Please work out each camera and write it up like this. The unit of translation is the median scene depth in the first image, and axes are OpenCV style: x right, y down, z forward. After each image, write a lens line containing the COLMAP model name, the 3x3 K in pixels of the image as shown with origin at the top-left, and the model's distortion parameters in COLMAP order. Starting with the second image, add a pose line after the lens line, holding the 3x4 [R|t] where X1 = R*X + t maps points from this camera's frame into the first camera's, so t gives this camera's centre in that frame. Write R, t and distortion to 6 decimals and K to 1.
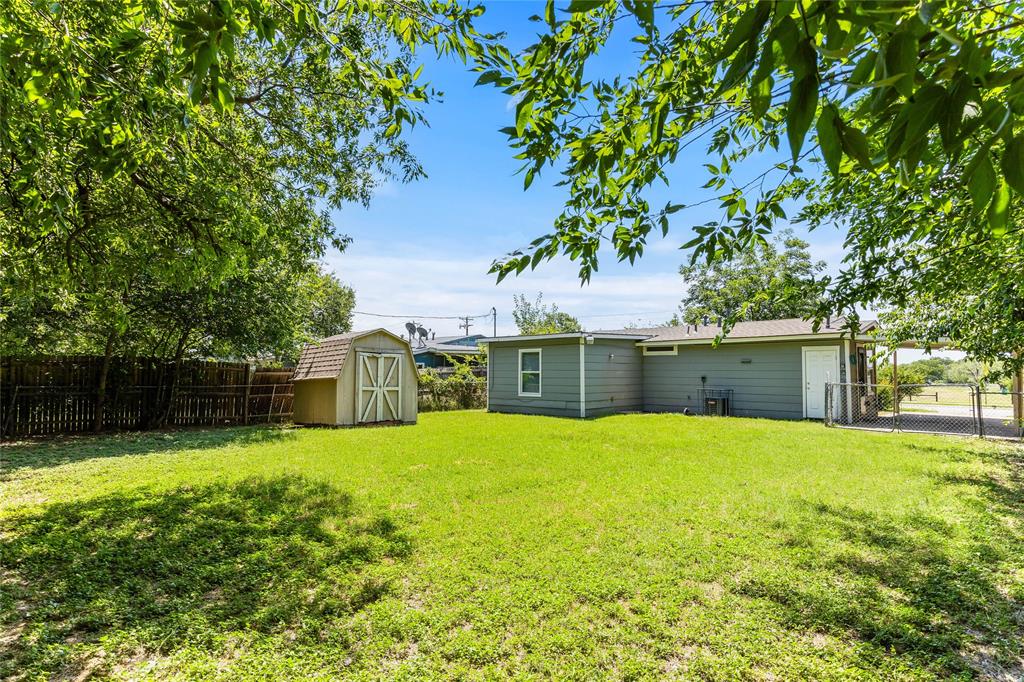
lens RADIAL K [[536.0, 0, 512.0], [0, 536.0, 341.0], [0, 0, 1]] dist [0.001218, 0.000129]
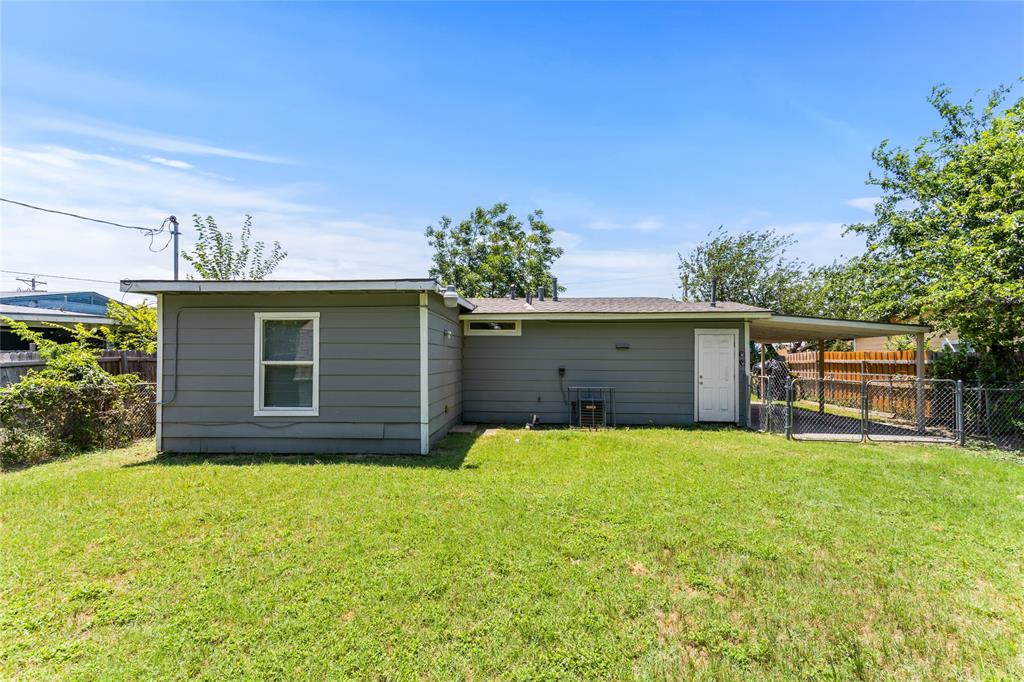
lens RADIAL K [[481.4, 0, 510.2], [0, 481.4, 351.9], [0, 0, 1]] dist [0.031120, 0.000532]
pose [[0.761306, 0.009014, 0.648330, -0.093954], [-0.038826, 0.998743, 0.031706, 0.028468], [-0.647229, -0.049310, 0.760699, 0.575381]]
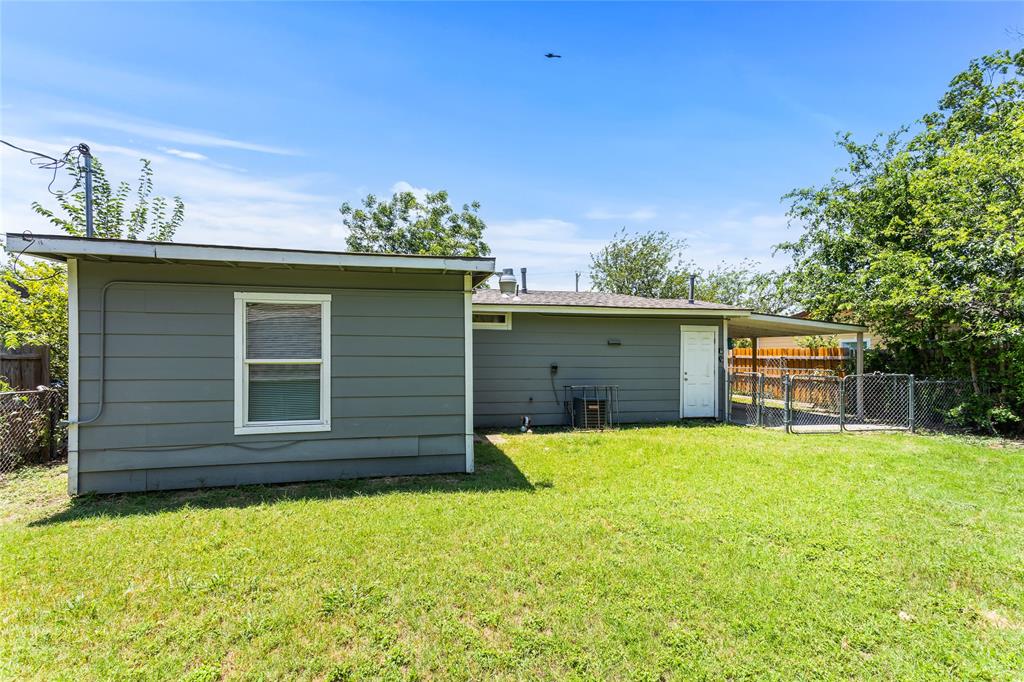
lens RADIAL K [[481.4, 0, 510.2], [0, 481.4, 351.9], [0, 0, 1]] dist [0.031120, 0.000532]
pose [[0.556741, 0.004736, 0.830673, -0.147920], [-0.050027, 0.998360, 0.027838, 0.037017], [-0.829178, -0.057054, 0.556065, 0.728683]]
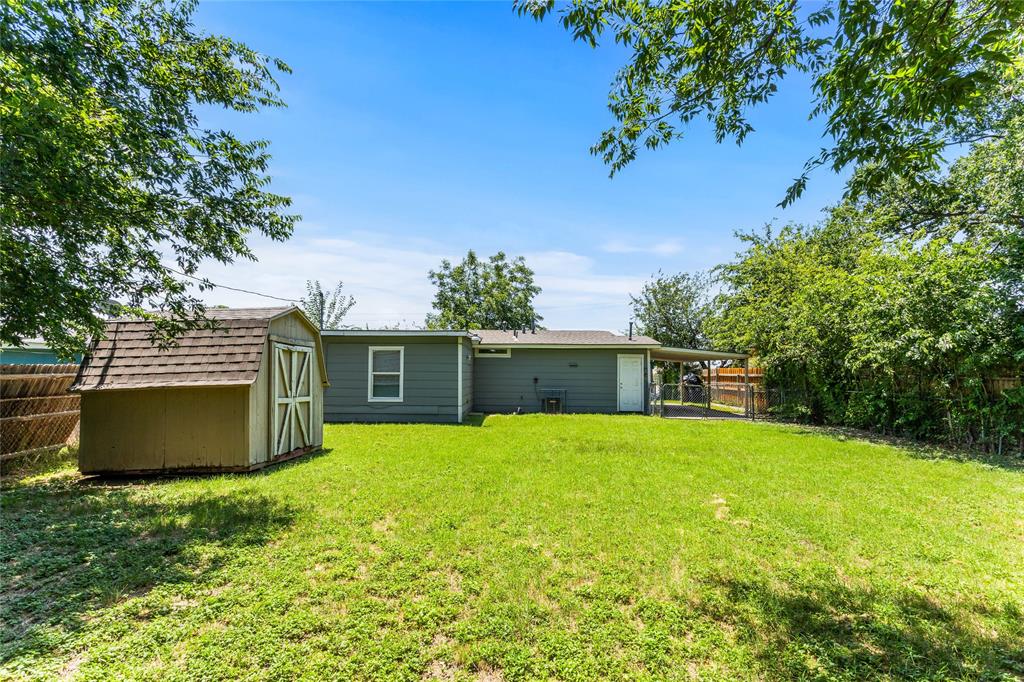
lens RADIAL K [[481.4, 0, 510.2], [0, 481.4, 351.9], [0, 0, 1]] dist [0.031120, 0.000532]
pose [[0.738697, 0.032963, 0.673231, -0.350594], [-0.044691, 0.999001, 0.000123, 0.014779], [-0.672555, -0.030178, 0.739432, 0.305936]]
